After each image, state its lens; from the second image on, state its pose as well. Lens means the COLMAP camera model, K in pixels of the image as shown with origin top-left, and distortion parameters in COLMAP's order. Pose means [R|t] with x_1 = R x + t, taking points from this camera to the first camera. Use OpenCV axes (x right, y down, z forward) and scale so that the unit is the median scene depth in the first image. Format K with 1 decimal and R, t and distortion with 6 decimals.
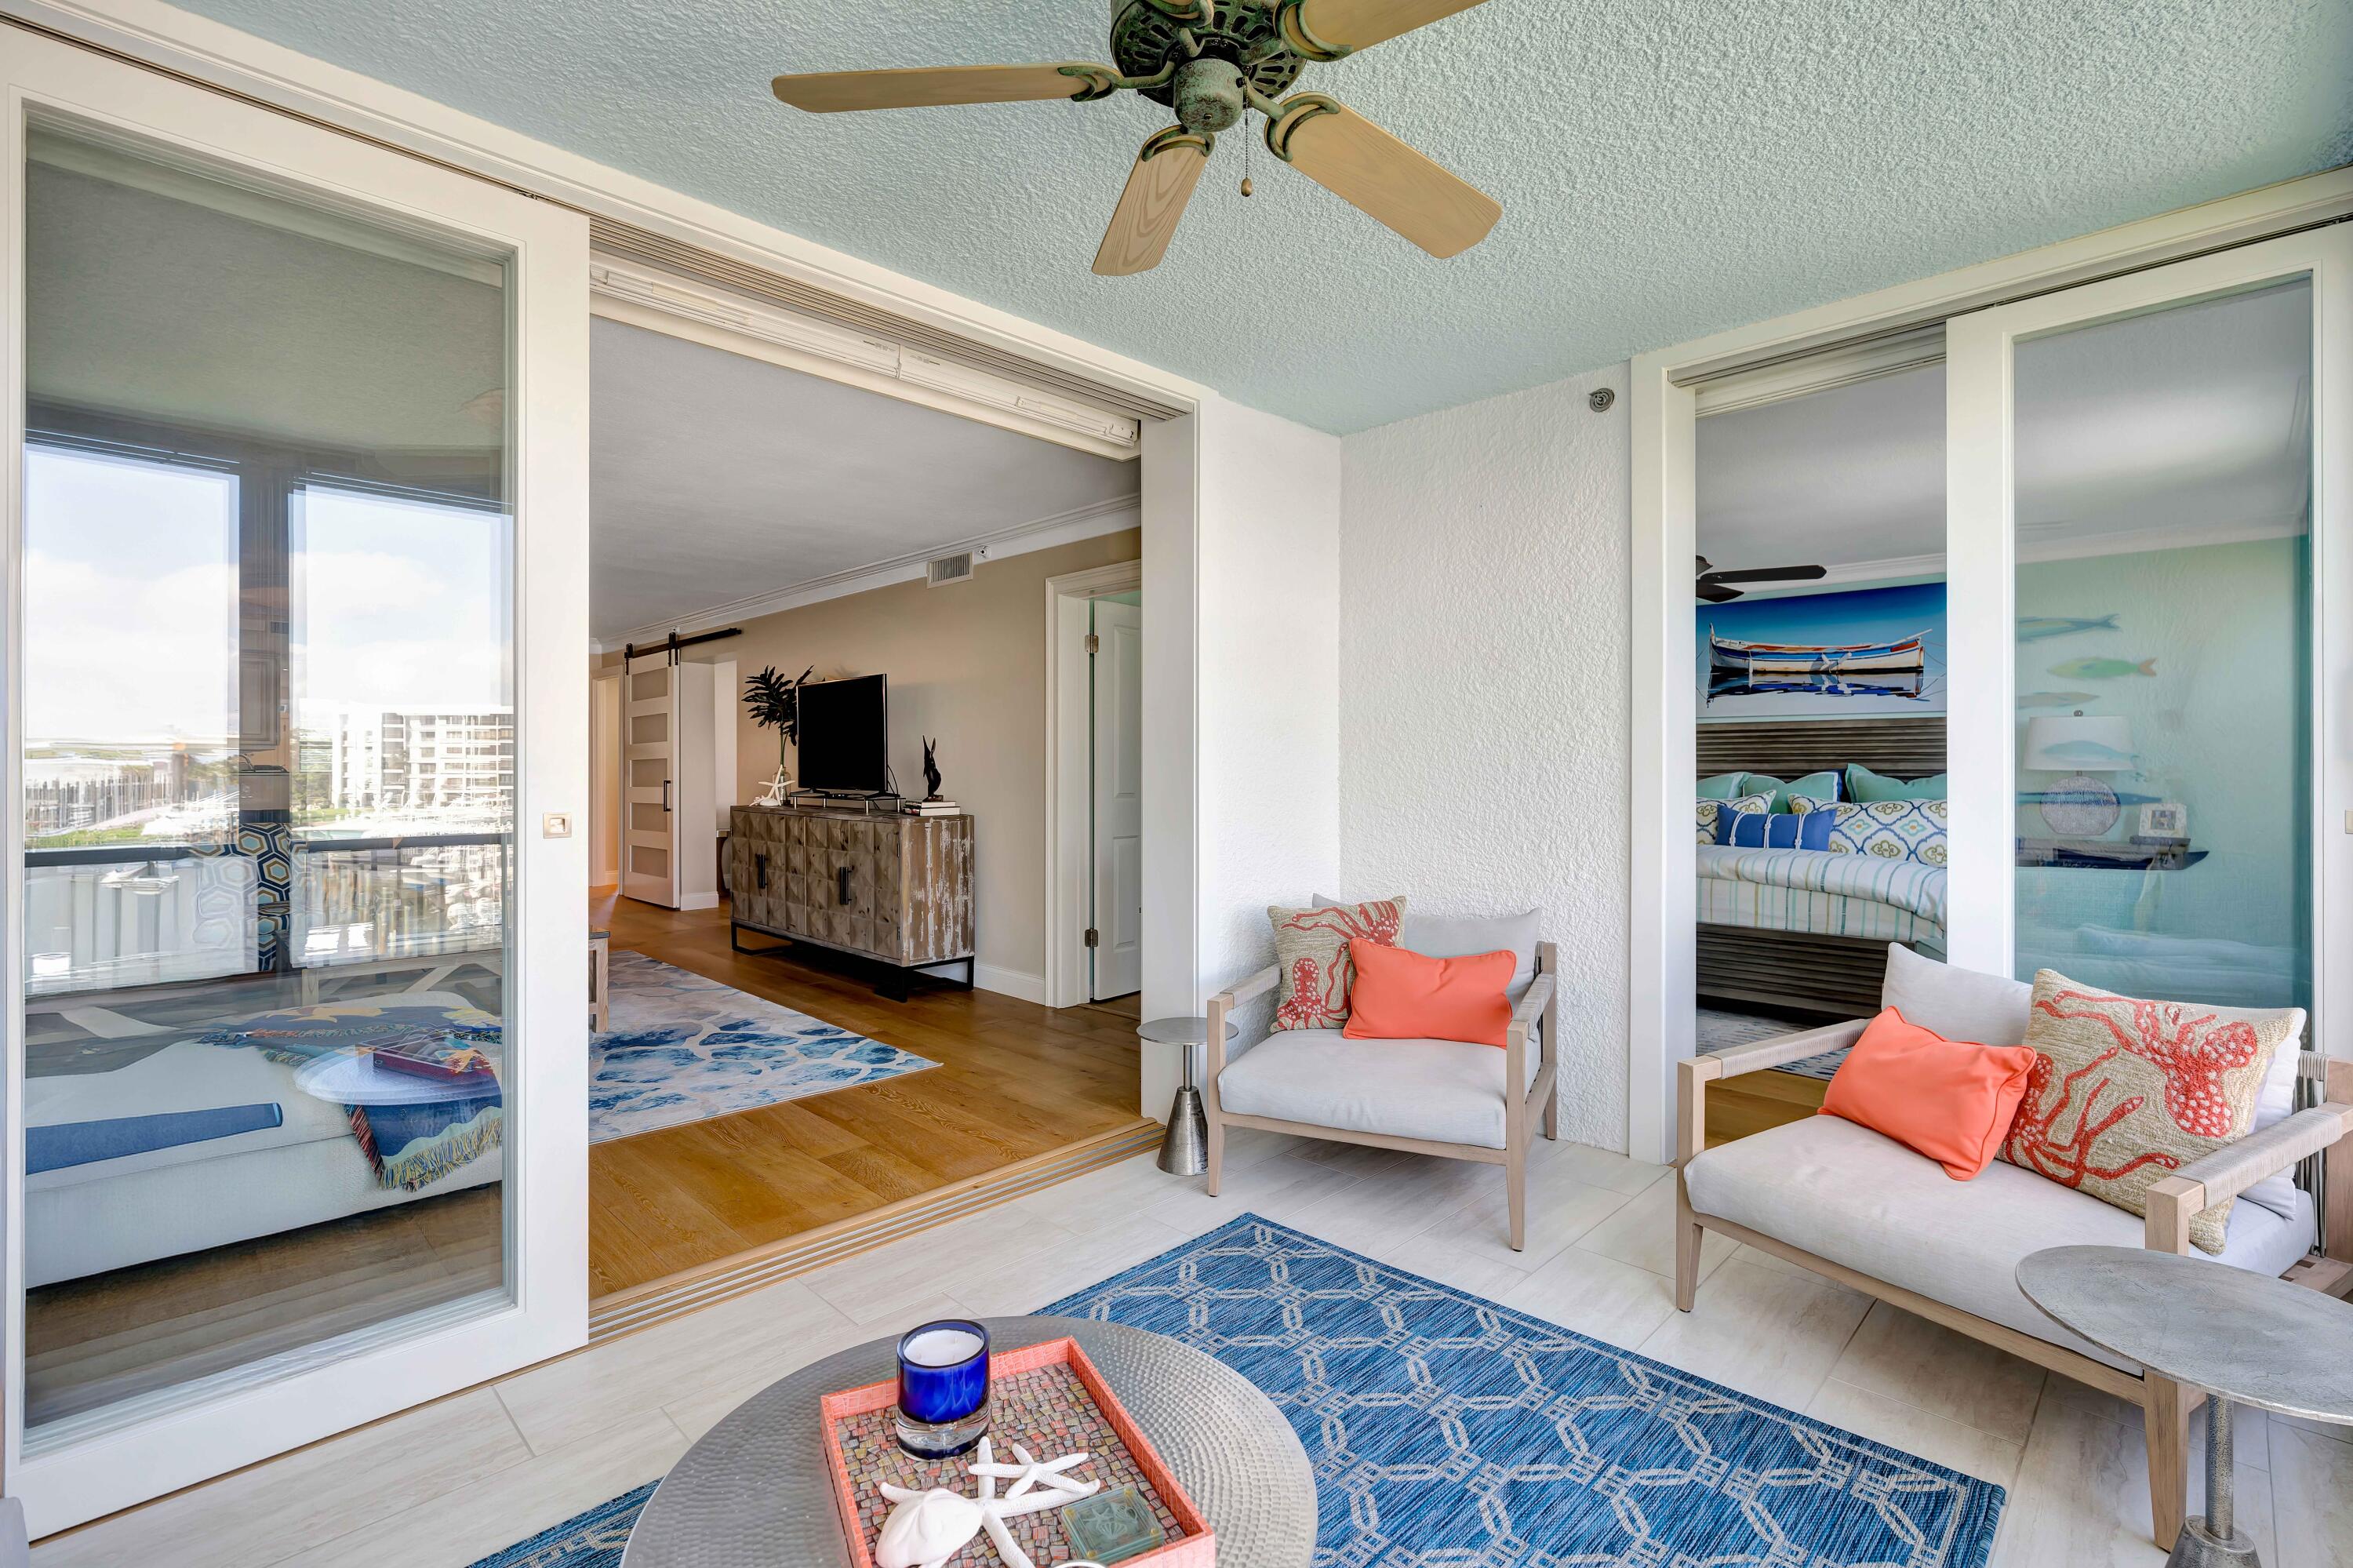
lens RADIAL K [[1049.2, 0, 1180.9], [0, 1049.2, 773.3], [0, 0, 1]] dist [-0.004675, 0.000685]
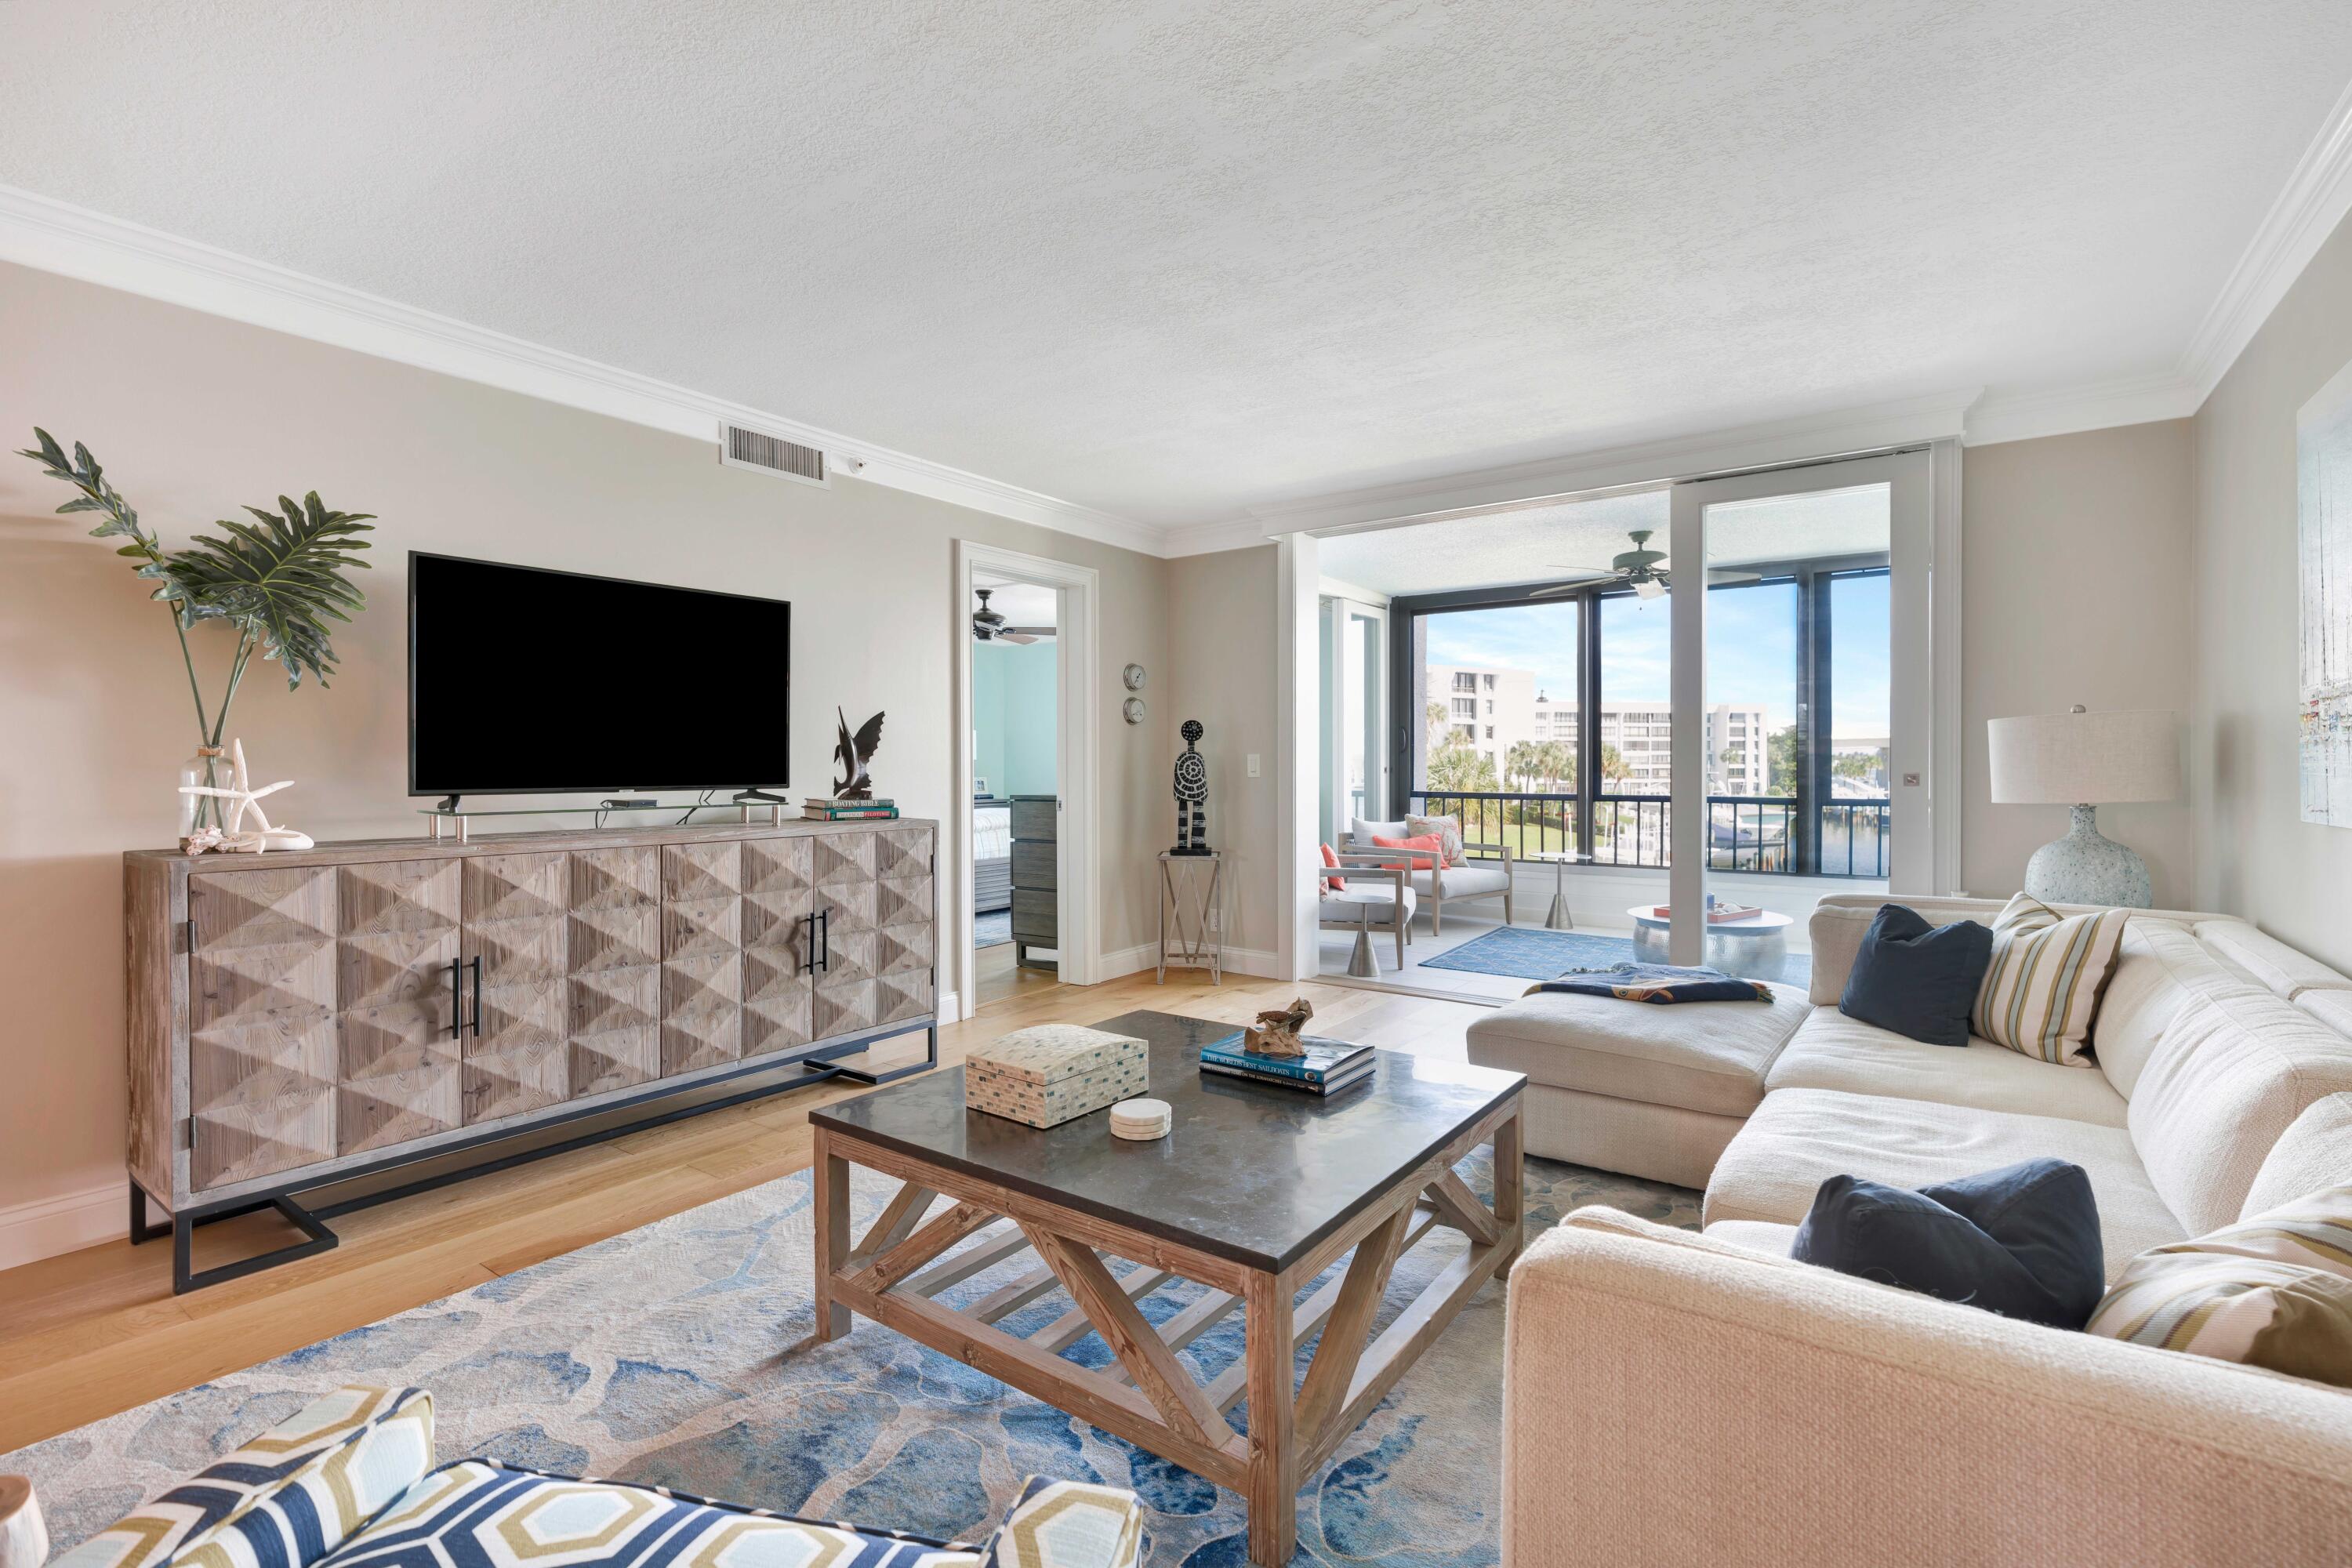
lens RADIAL K [[1048.7, 0, 1180.4], [0, 1048.7, 773.3], [0, 0, 1]] dist [-0.004675, 0.000685]
pose [[-0.157154, -0.013220, 0.987486, -0.981293], [0.007009, 0.999870, 0.014501, 0.001301], [-0.987549, 0.009200, -0.157041, 0.902424]]
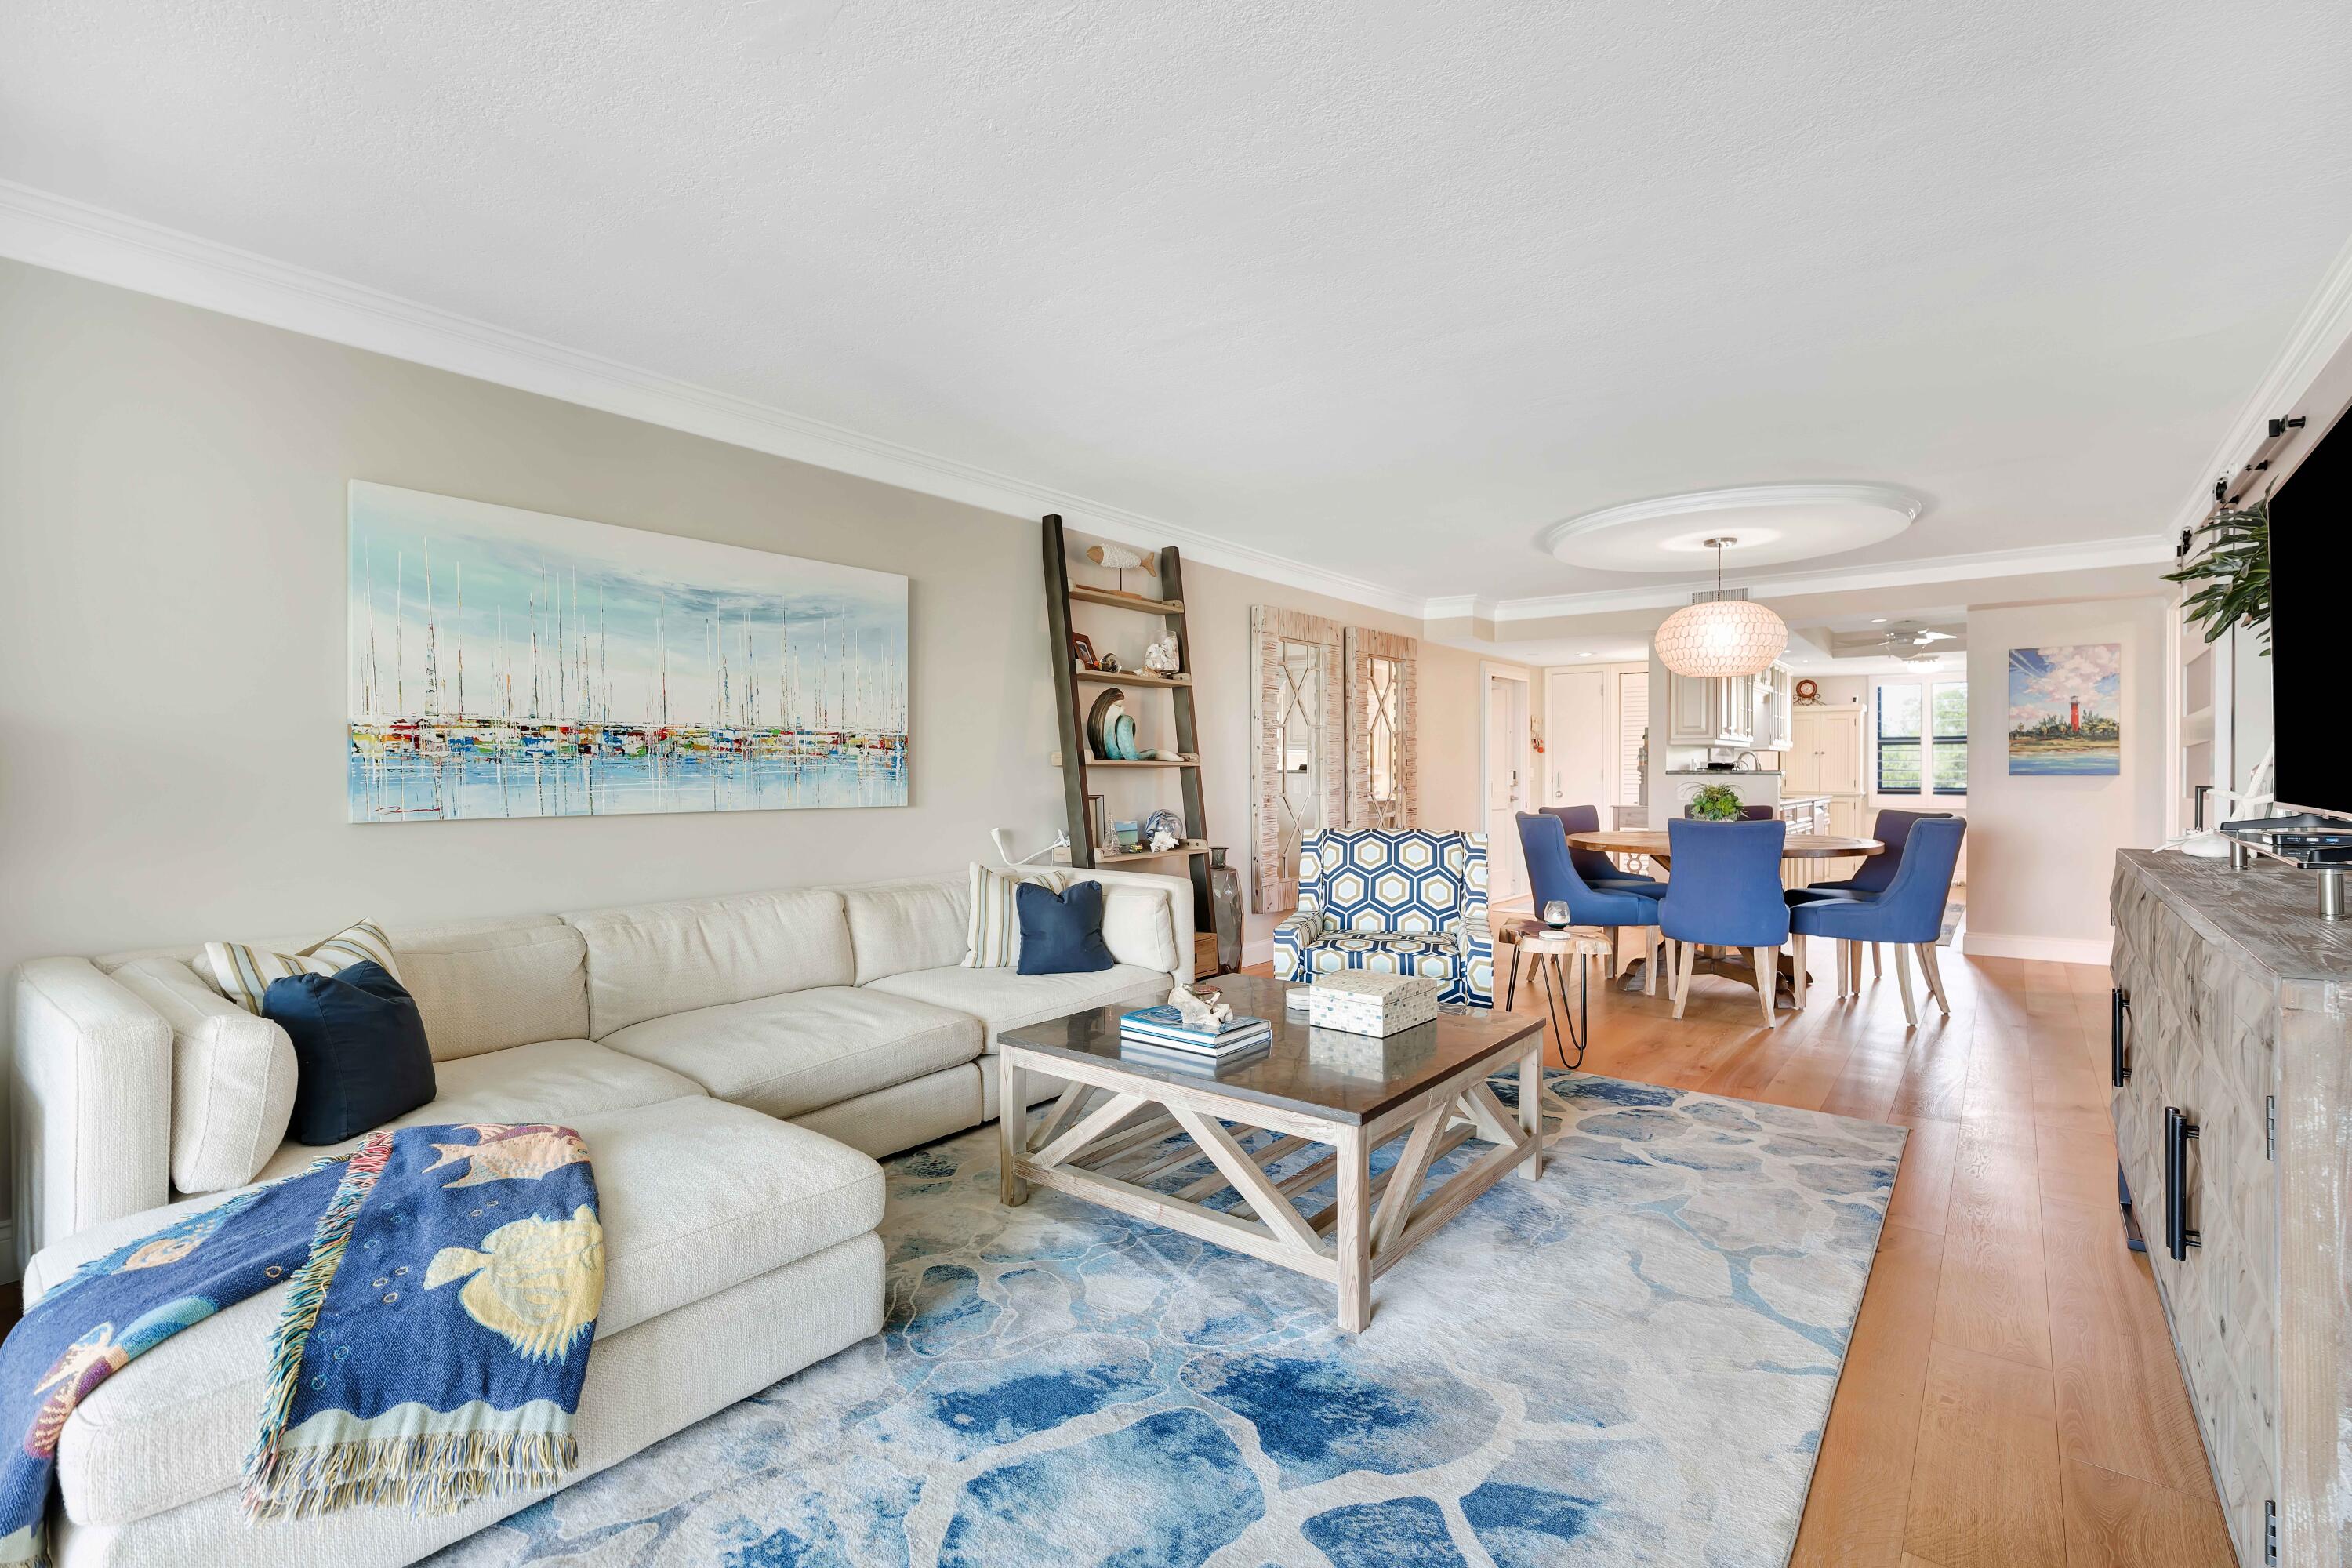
lens RADIAL K [[1071.7, 0, 1176.0], [0, 1071.7, 784.0], [0, 0, 1]] dist [-0.002557, 0.000051]
pose [[0.117388, 0.009557, -0.993040, -0.086071], [-0.003414, 0.999952, 0.009220, 0.004990], [0.993080, 0.002308, 0.117415, 0.729559]]
